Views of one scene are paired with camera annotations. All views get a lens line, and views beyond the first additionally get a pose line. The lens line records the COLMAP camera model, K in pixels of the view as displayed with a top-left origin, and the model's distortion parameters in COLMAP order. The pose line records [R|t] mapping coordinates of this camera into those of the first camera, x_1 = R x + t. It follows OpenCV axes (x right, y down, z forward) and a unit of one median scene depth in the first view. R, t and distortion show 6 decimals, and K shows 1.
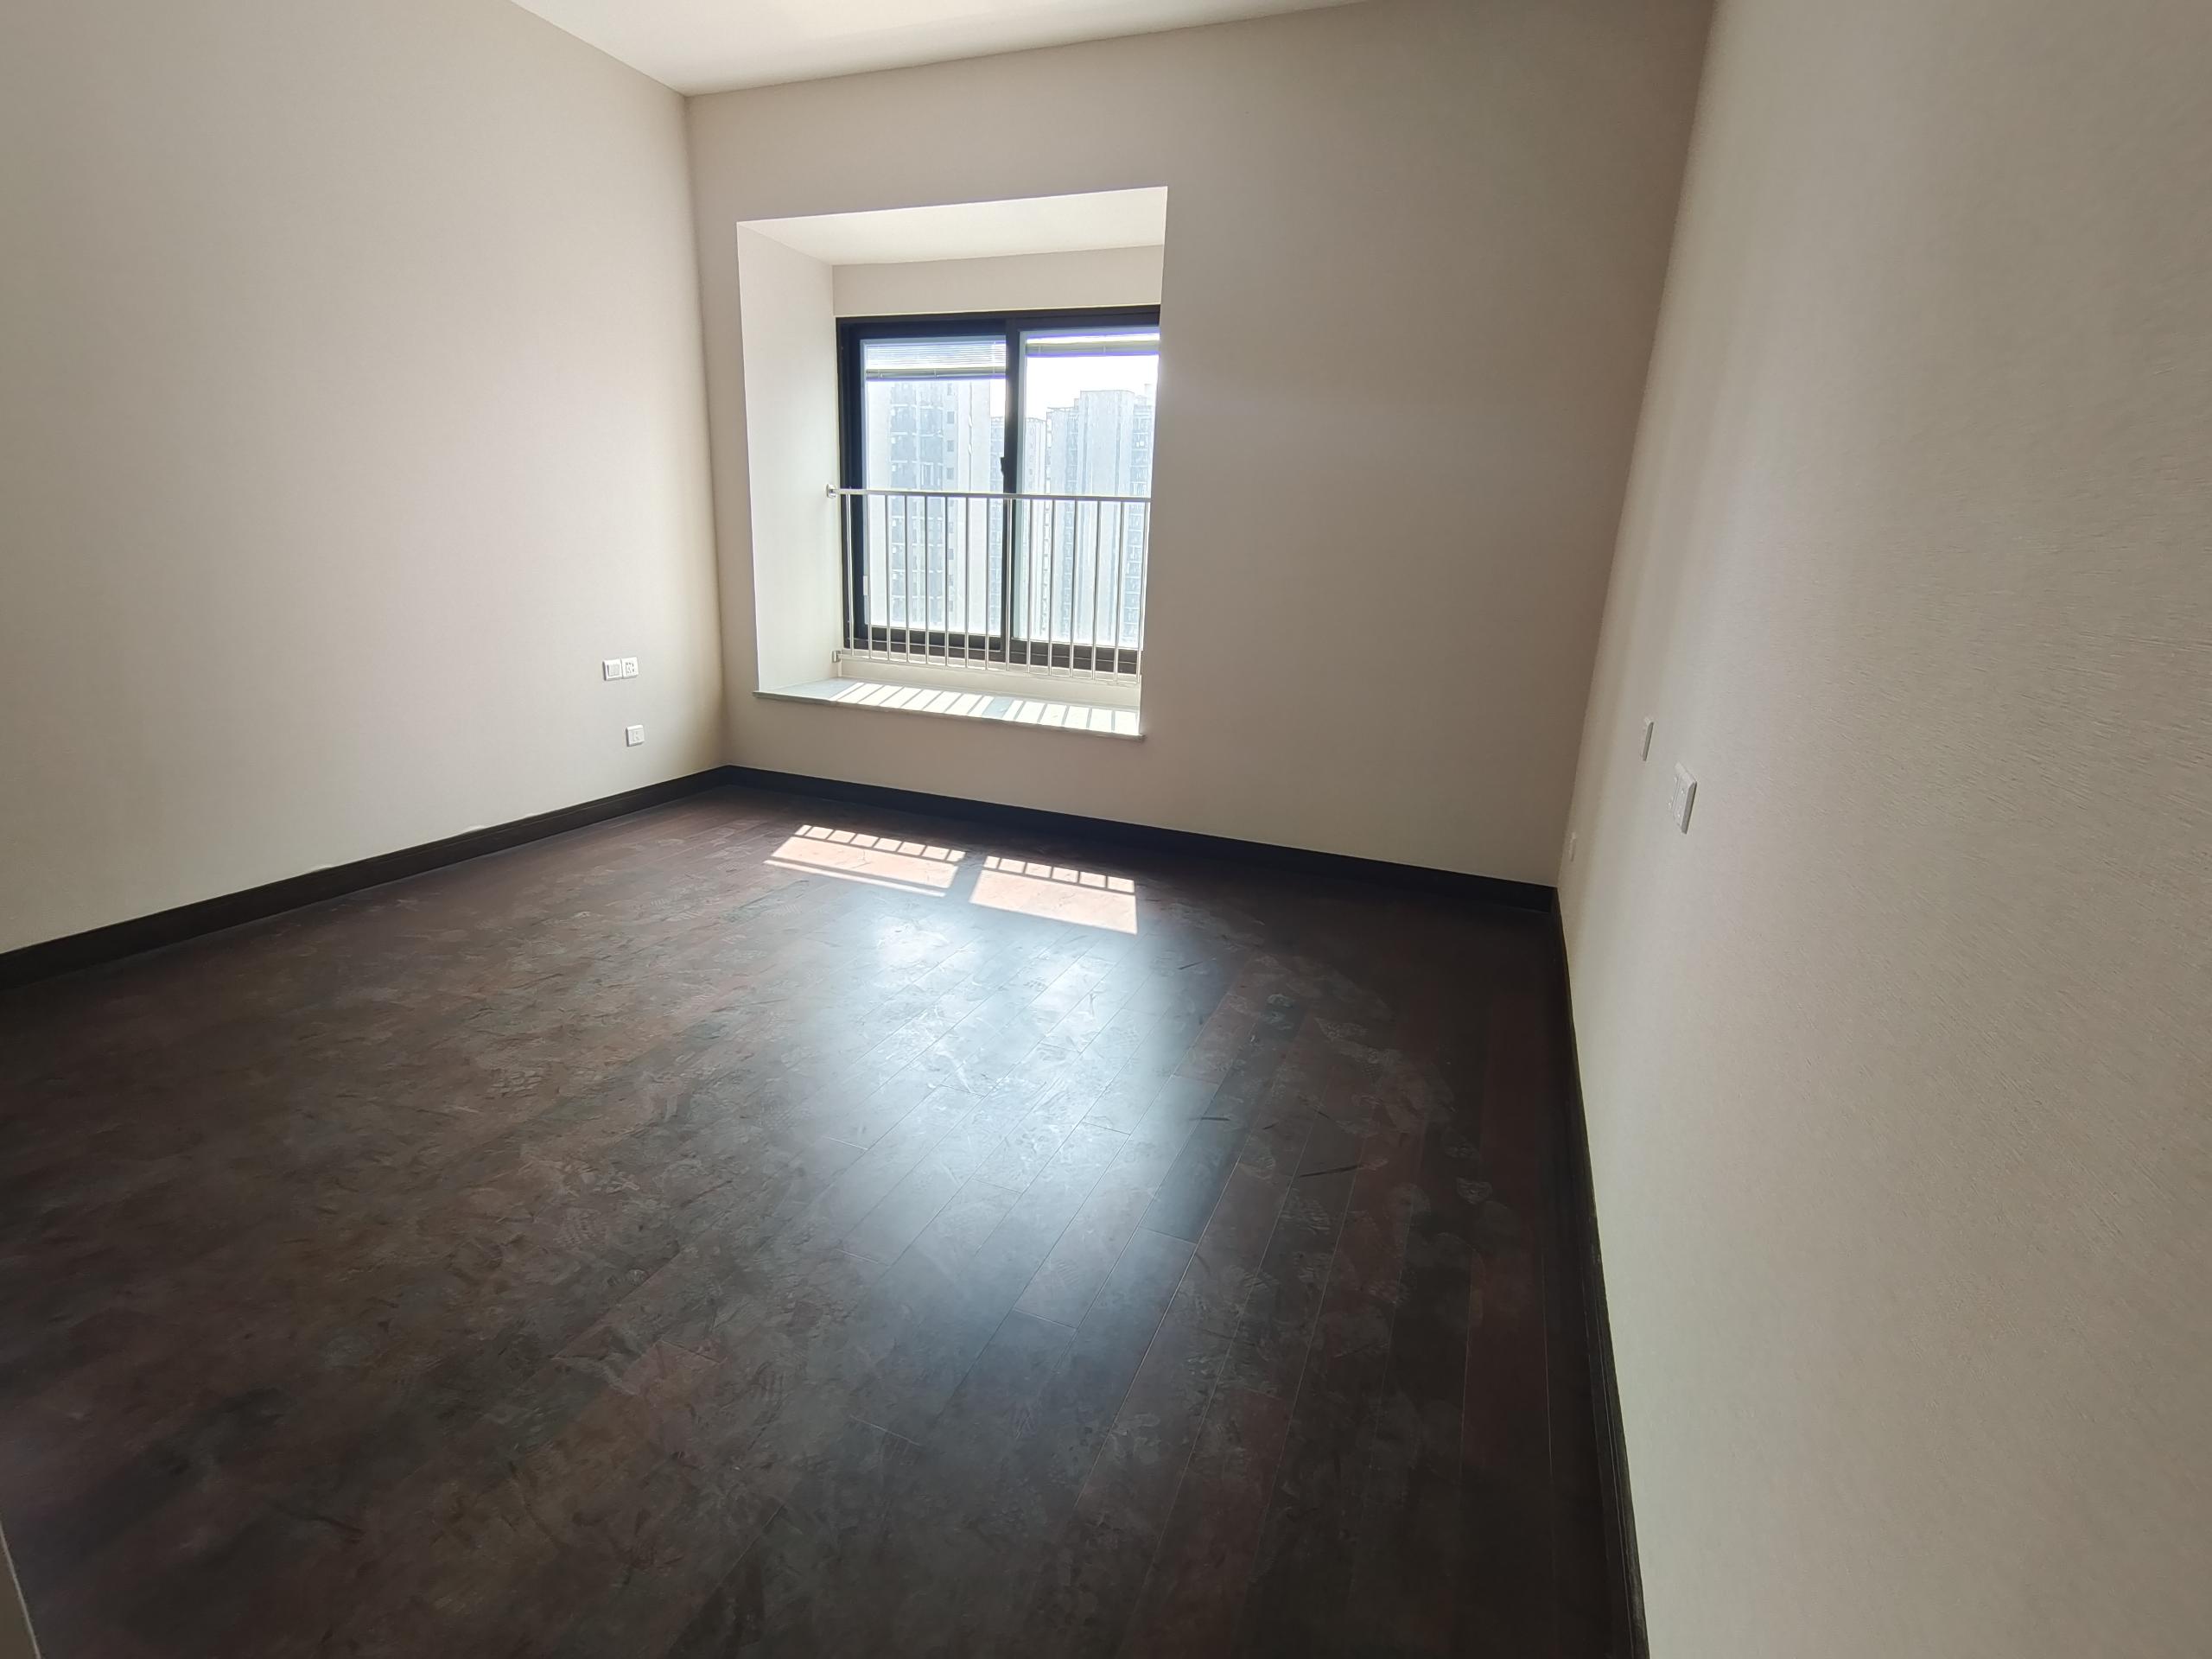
lens RADIAL K [[1024.3, 0, 1106.0], [0, 1024.3, 829.5], [0, 0, 1]] dist [0.045574, 0.000027]
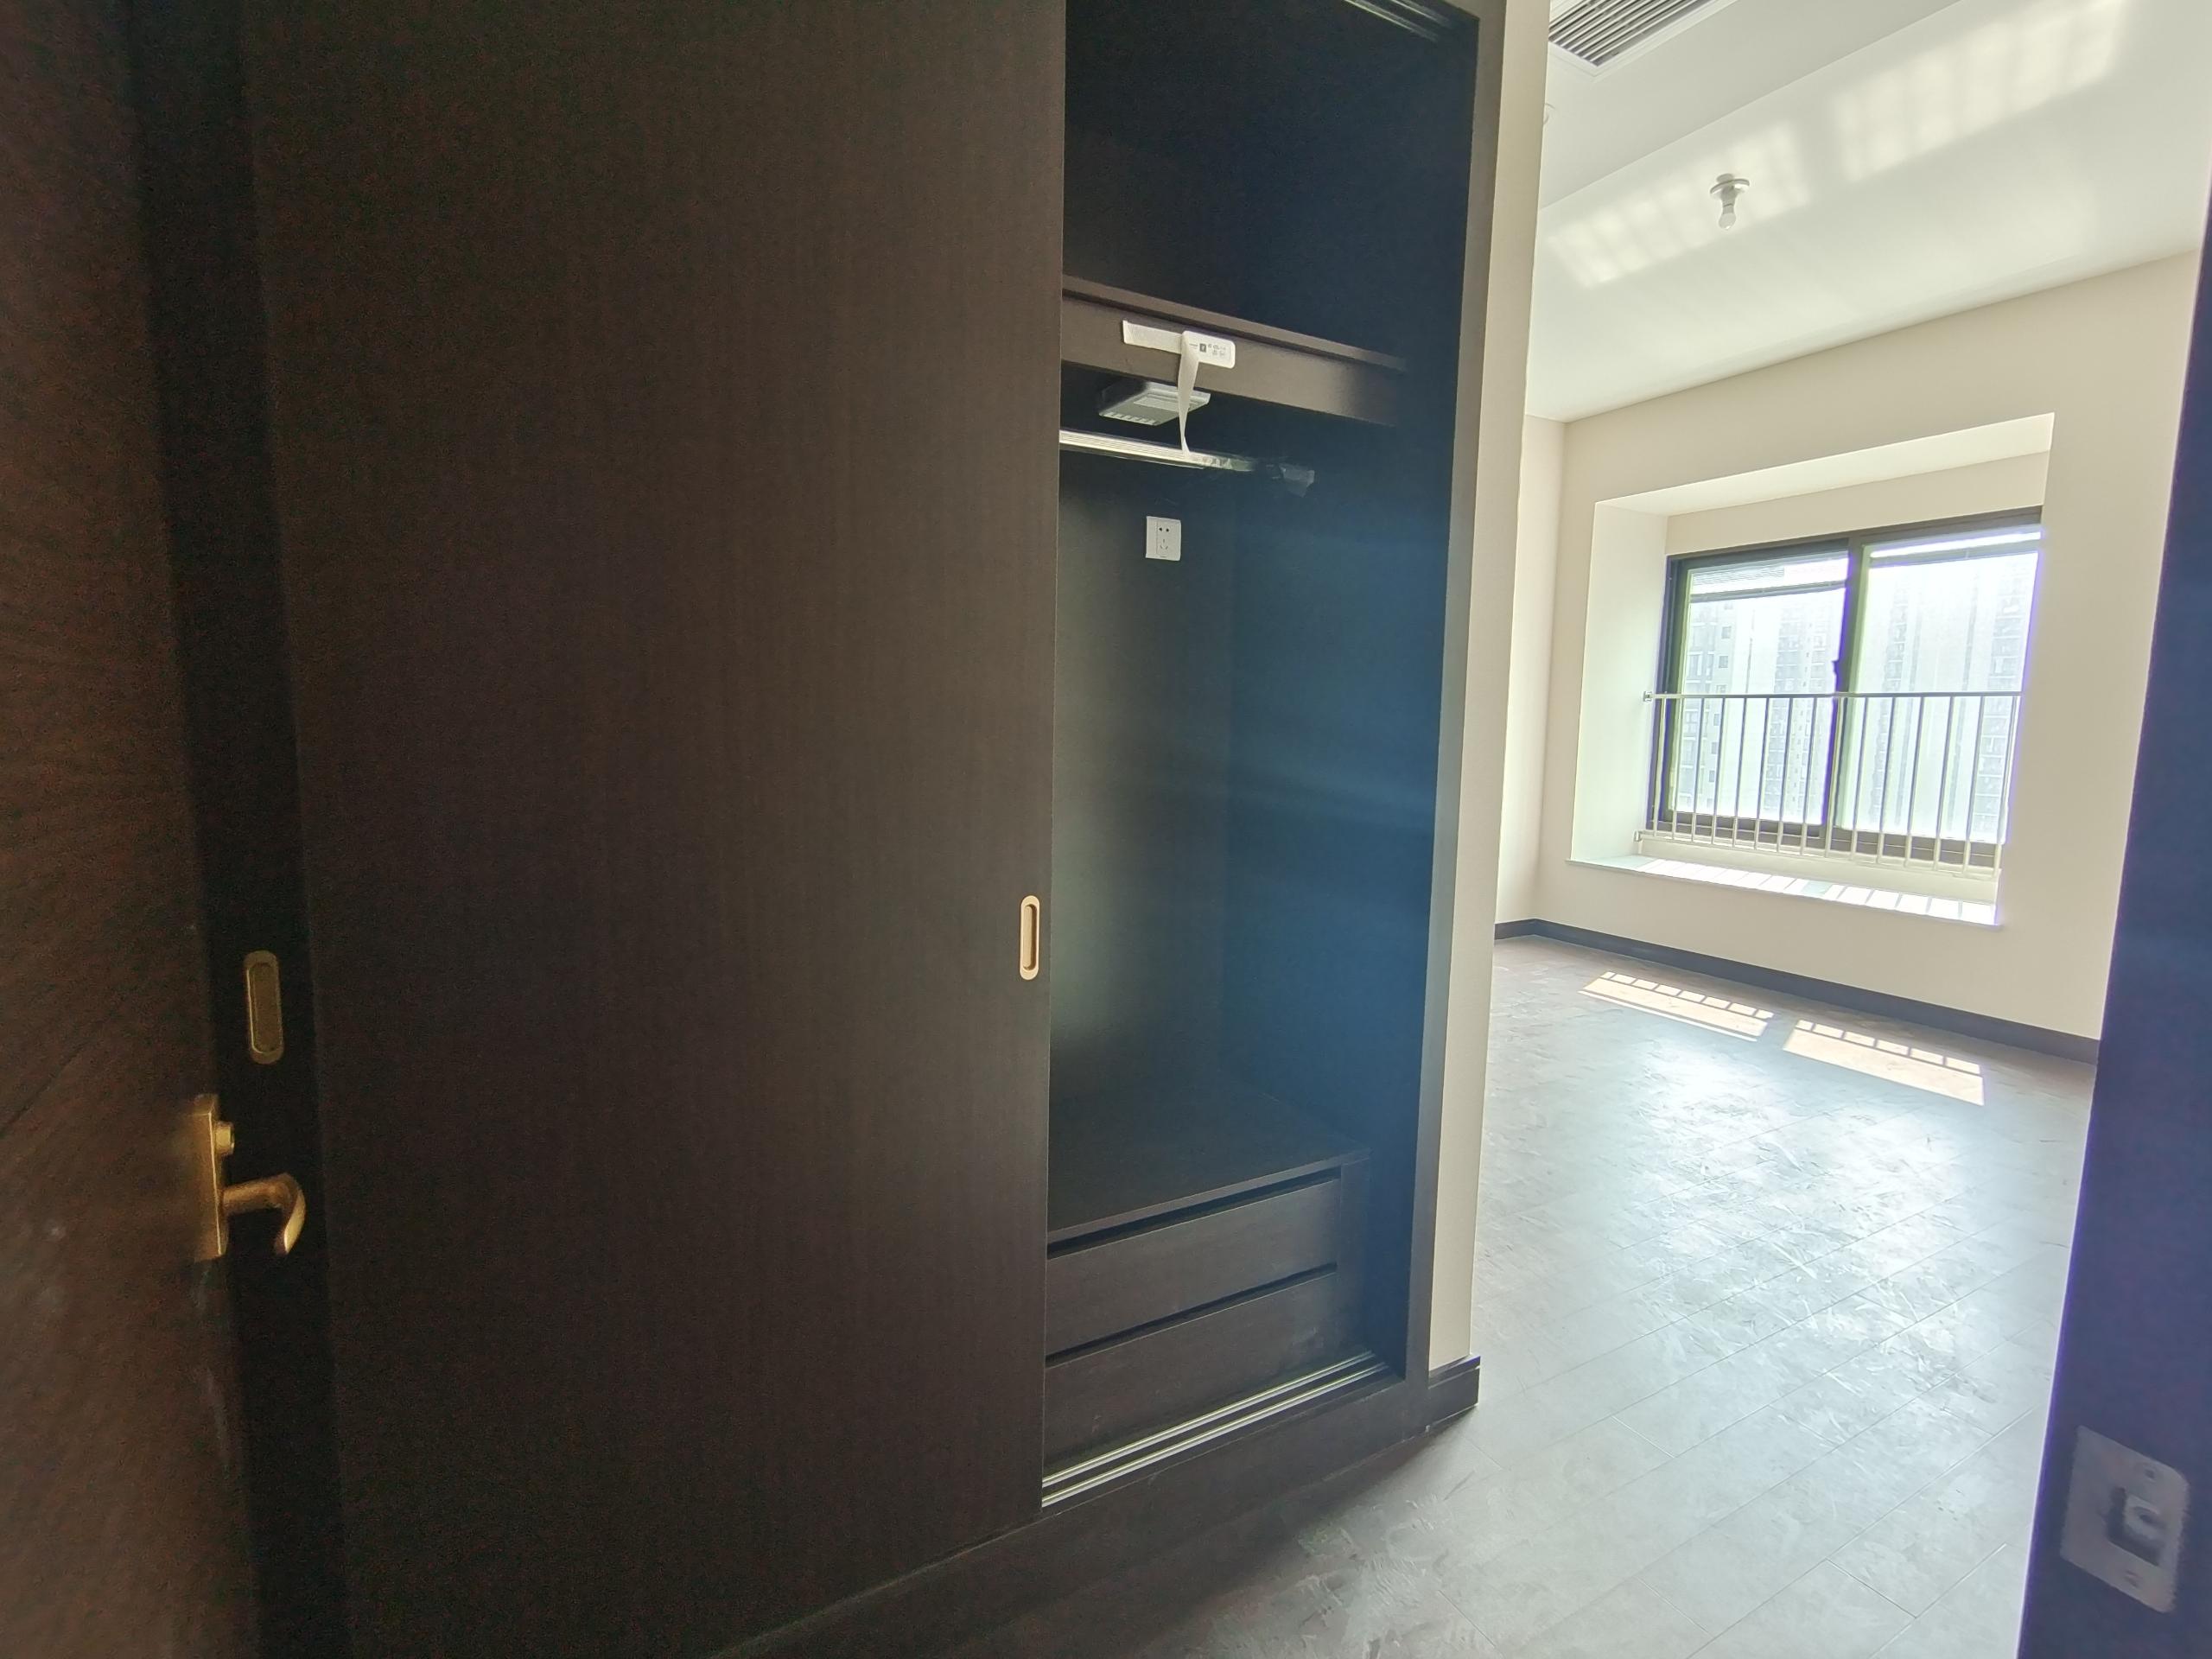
lens RADIAL K [[971.9, 0, 1106.0], [0, 971.9, 829.5], [0, 0, 1]] dist [-0.000918, -0.011019]
pose [[0.757783, 0.054693, -0.650210, -0.013967], [-0.173115, 0.977623, -0.119521, 0.057554], [0.629123, 0.203132, 0.750294, -0.182542]]
